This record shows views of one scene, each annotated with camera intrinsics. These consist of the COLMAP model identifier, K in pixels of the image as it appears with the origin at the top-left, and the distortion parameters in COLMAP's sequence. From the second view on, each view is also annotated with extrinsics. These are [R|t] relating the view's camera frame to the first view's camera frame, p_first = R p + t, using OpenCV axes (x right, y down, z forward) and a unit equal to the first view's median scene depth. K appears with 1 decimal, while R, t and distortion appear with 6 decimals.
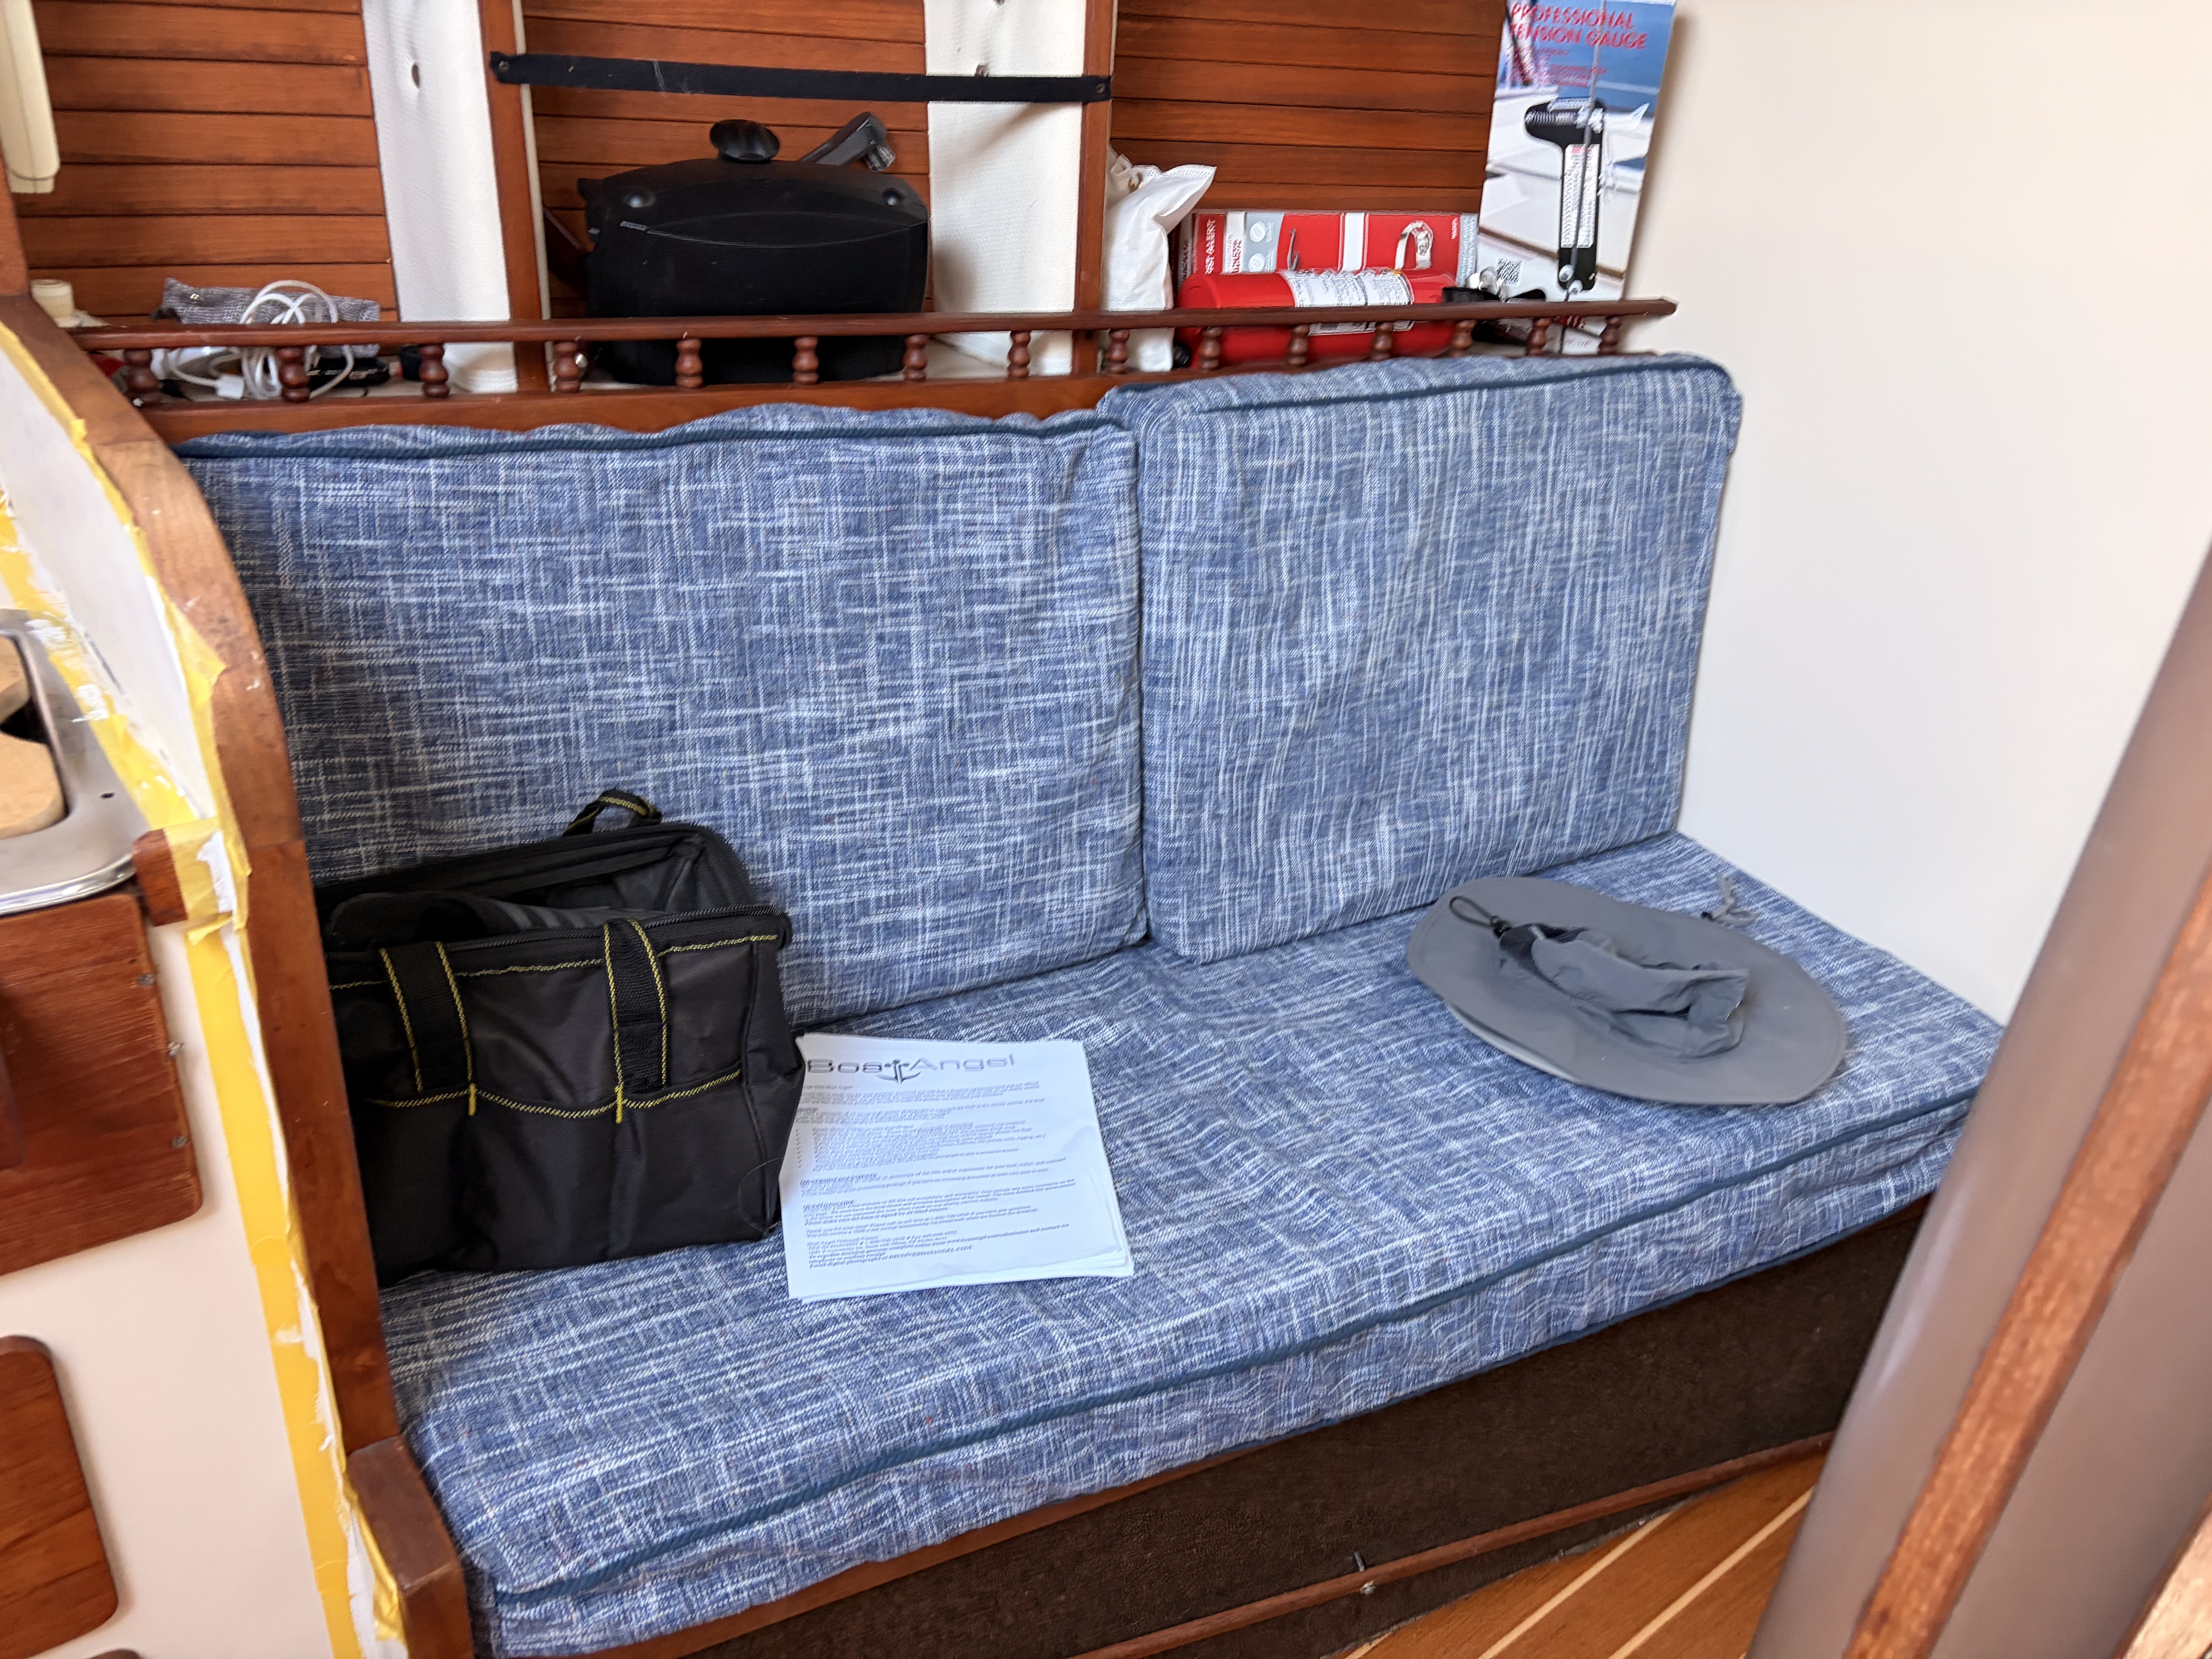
lens RADIAL K [[1666.1, 0, 1111.0], [0, 1666.1, 824.4], [0, 0, 1]] dist [0.009843, -0.012047]
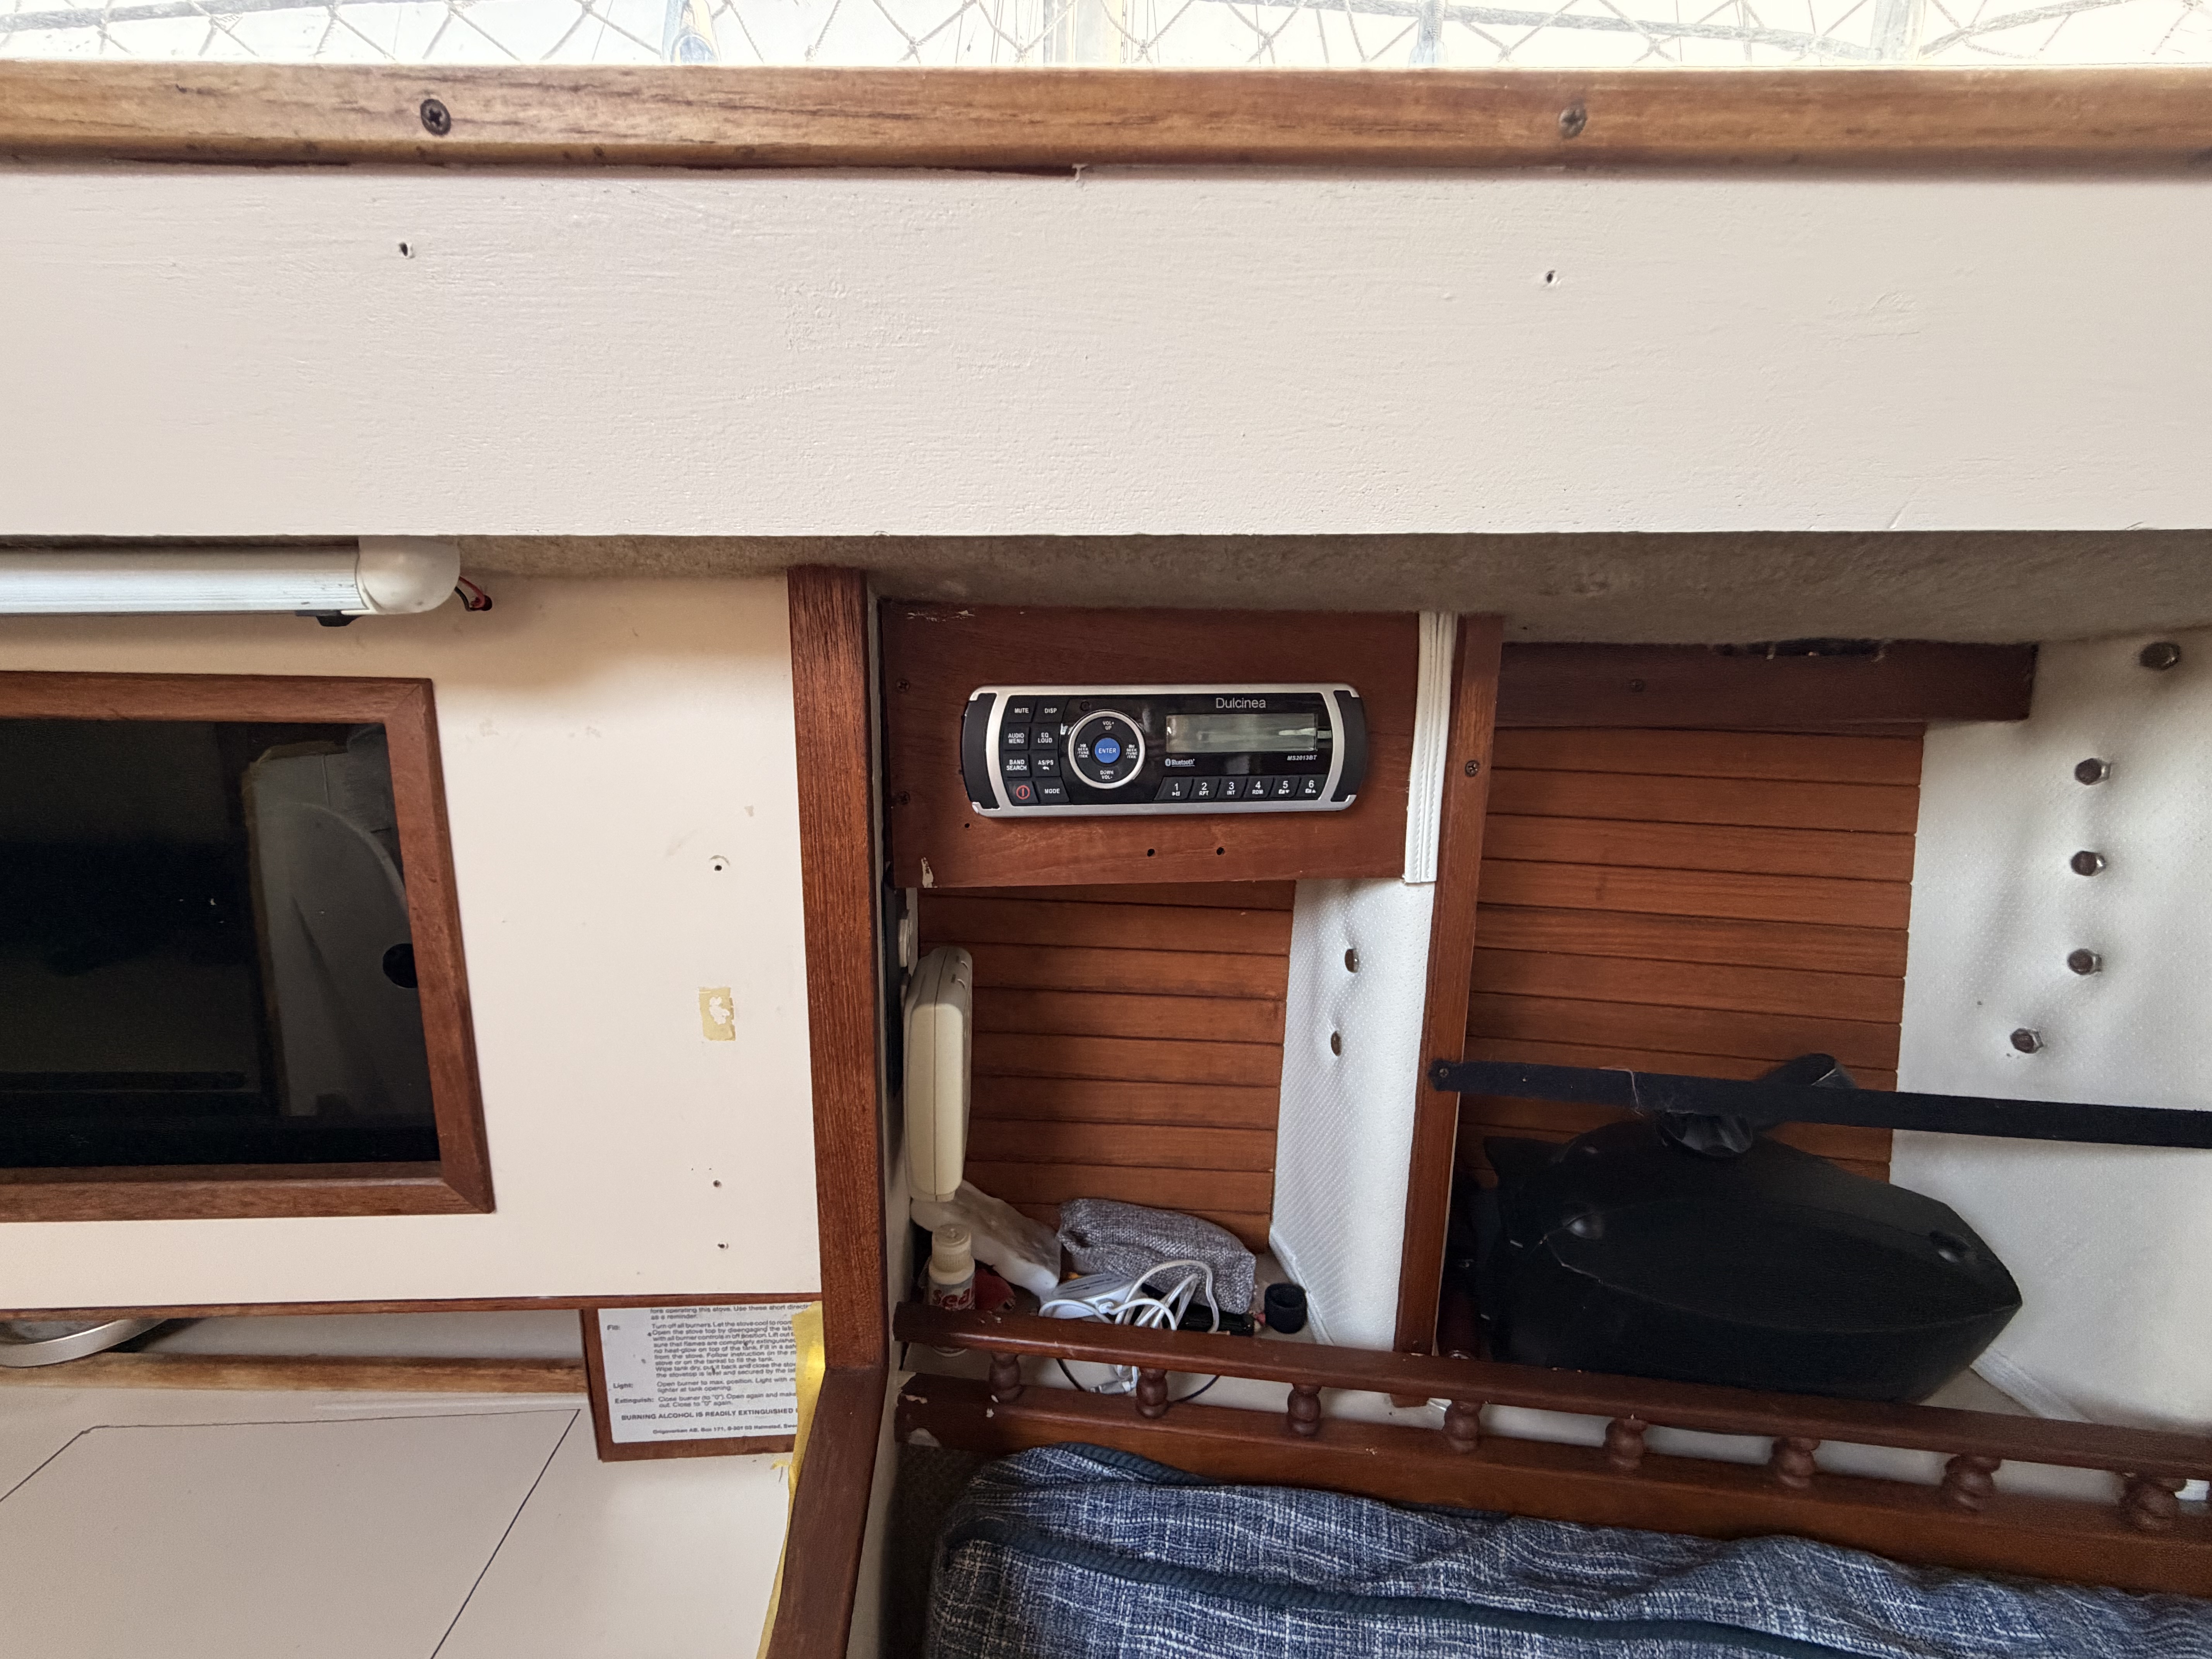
lens RADIAL K [[882.5, 0, 1109.4], [0, 882.5, 829.6], [0, 0, 1]] dist [0.003698, 0.000618]
pose [[0.847444, 0.041438, -0.529265, -0.257883], [-0.213718, 0.939225, -0.268665, -0.388910], [0.485966, 0.340792, 0.804797, 0.482700]]
